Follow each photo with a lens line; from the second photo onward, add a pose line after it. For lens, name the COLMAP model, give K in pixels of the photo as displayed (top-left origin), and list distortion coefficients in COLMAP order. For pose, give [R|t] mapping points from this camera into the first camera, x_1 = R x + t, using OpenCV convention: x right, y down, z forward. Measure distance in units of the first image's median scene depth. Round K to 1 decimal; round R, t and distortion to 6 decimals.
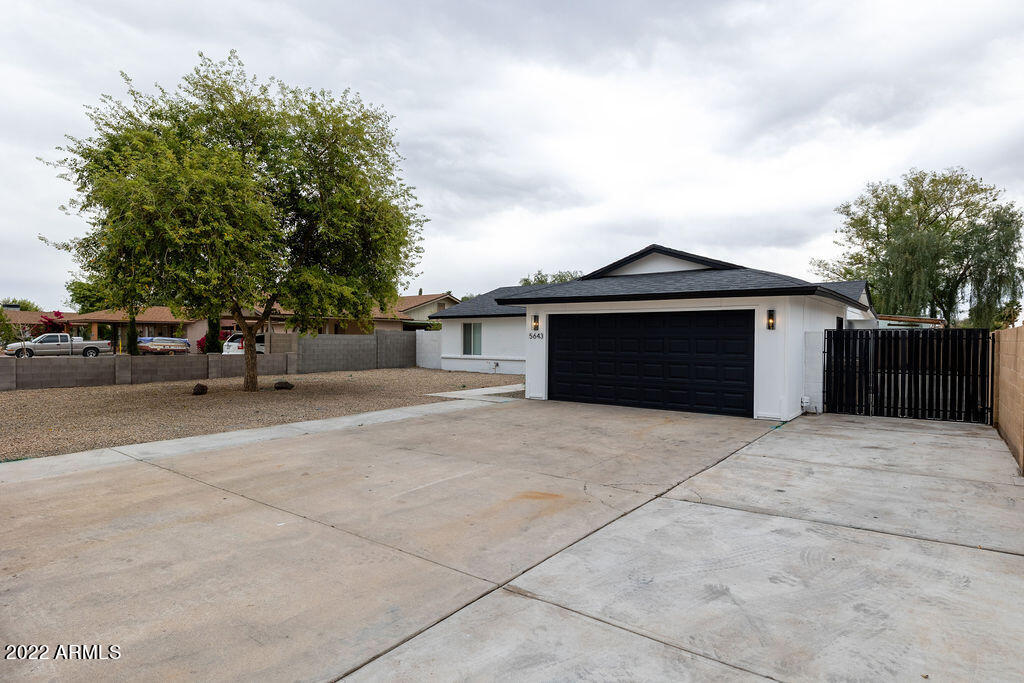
lens RADIAL K [[558.2, 0, 512.2], [0, 558.2, 338.6], [0, 0, 1]] dist [0.000560, 0.001063]
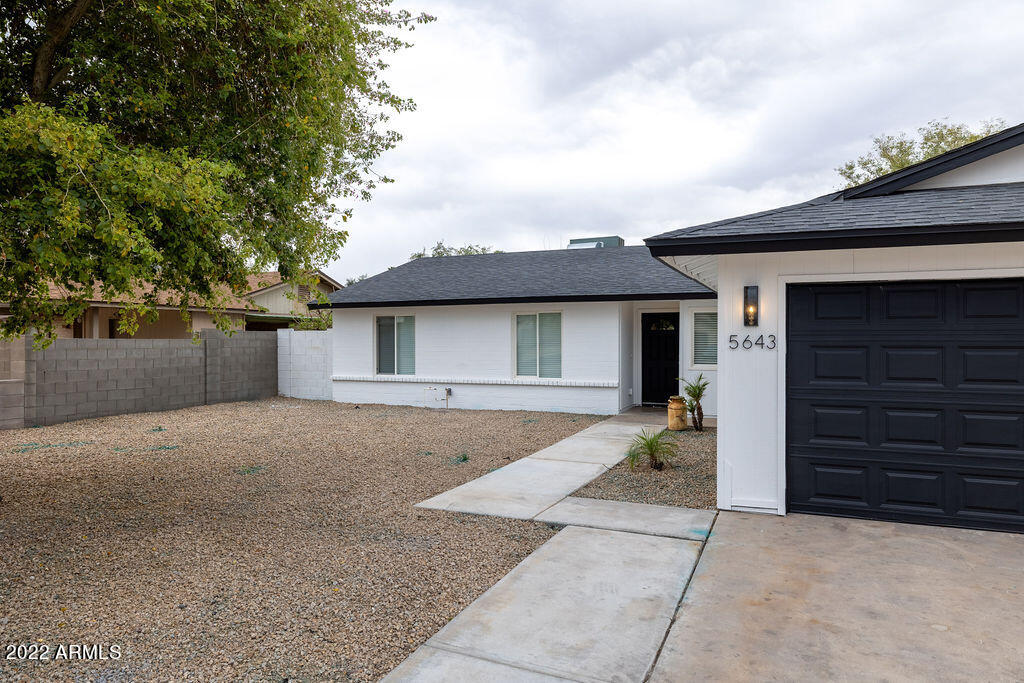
lens RADIAL K [[656.4, 0, 510.8], [0, 656.4, 341.7], [0, 0, 1]] dist [-0.005534, 0.001230]
pose [[0.967364, -0.009350, 0.253218, -0.130791], [0.008567, 0.999955, 0.004193, -0.004798], [-0.253246, -0.001887, 0.967400, 0.365900]]
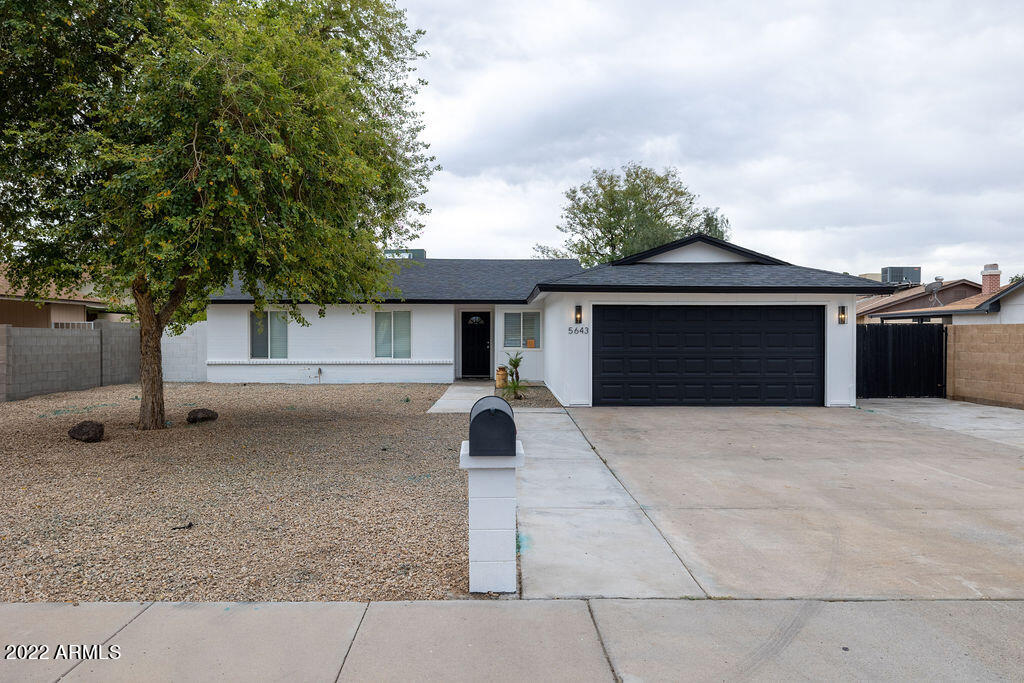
lens RADIAL K [[754.8, 0, 511.4], [0, 754.8, 340.0], [0, 0, 1]] dist [0.010158, -0.000026]
pose [[0.776600, -0.011881, 0.629883, -0.436879], [0.005301, 0.999910, 0.012325, -0.002922], [-0.629972, -0.006233, 0.776593, 0.114065]]
